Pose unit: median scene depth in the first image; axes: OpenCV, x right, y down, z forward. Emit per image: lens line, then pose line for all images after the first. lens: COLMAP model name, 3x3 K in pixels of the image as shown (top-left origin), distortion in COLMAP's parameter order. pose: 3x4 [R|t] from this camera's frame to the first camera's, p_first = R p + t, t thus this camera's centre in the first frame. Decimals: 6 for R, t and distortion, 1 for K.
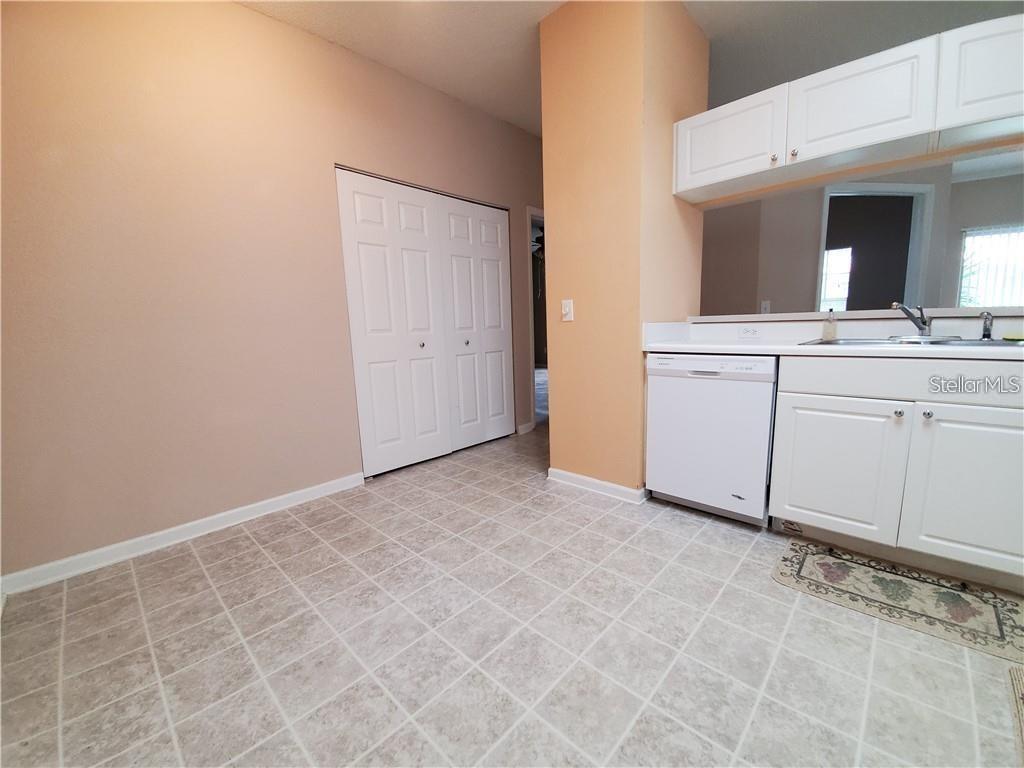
lens RADIAL K [[408.7, 0, 524.0], [0, 408.7, 391.0], [0, 0, 1]] dist [0.015660, -0.018102]
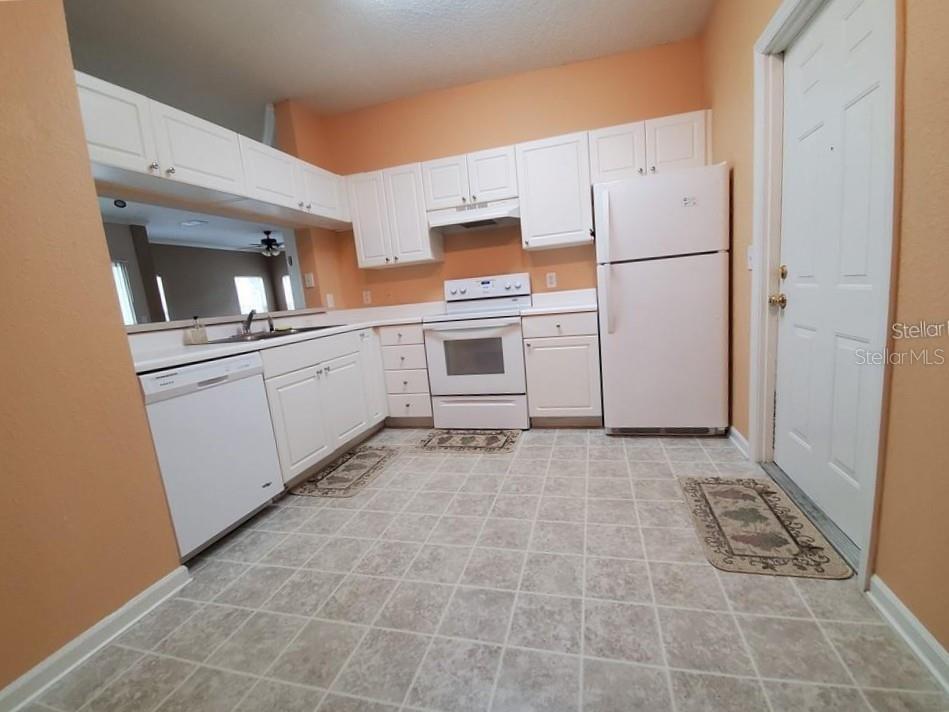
lens RADIAL K [[412.8, 0, 491.8], [0, 412.8, 362.3], [0, 0, 1]] dist [-0.002757, -0.000357]
pose [[-0.485905, -0.071459, 0.871085, -0.867978], [0.239471, 0.947628, 0.211319, -0.167901], [-0.840565, 0.311281, -0.443345, 1.141345]]
